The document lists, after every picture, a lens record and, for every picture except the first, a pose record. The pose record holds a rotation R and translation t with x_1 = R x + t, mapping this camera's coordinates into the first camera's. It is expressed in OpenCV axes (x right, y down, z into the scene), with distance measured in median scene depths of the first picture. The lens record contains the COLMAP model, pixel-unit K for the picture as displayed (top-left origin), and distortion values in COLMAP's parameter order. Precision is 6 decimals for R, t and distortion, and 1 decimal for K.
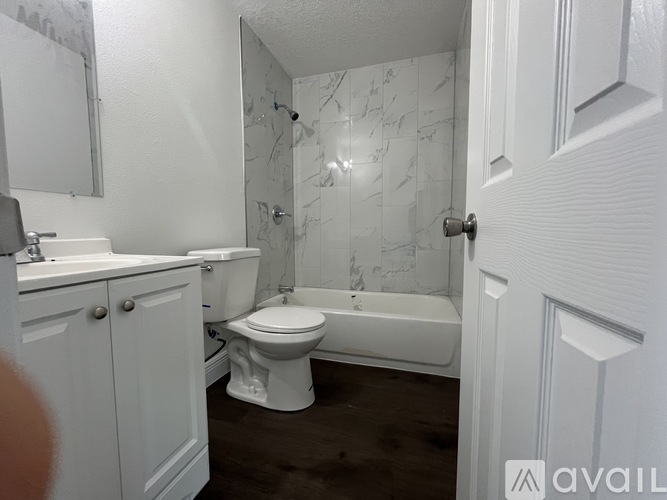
lens RADIAL K [[269.0, 0, 333.5], [0, 269.0, 250.0], [0, 0, 1]] dist [-0.001331, -0.000211]
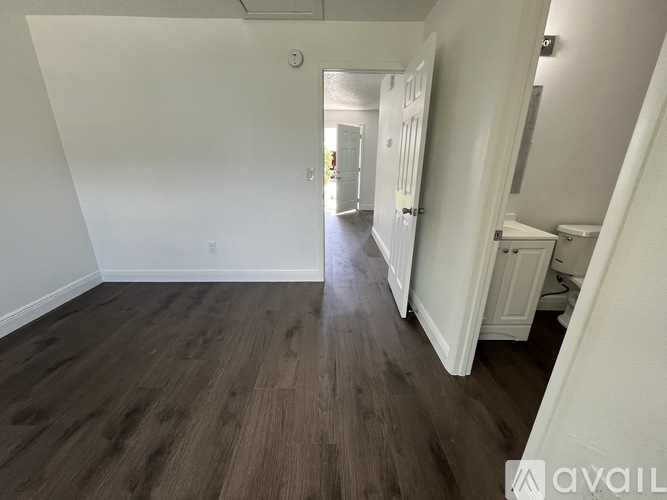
lens RADIAL K [[269.0, 0, 333.5], [0, 269.0, 250.0], [0, 0, 1]] dist [-0.001331, -0.000211]
pose [[0.296049, 0.313717, -0.902185, 0.323646], [-0.080332, 0.949356, 0.303759, -0.136971], [0.951789, -0.017453, 0.306257, -0.451373]]
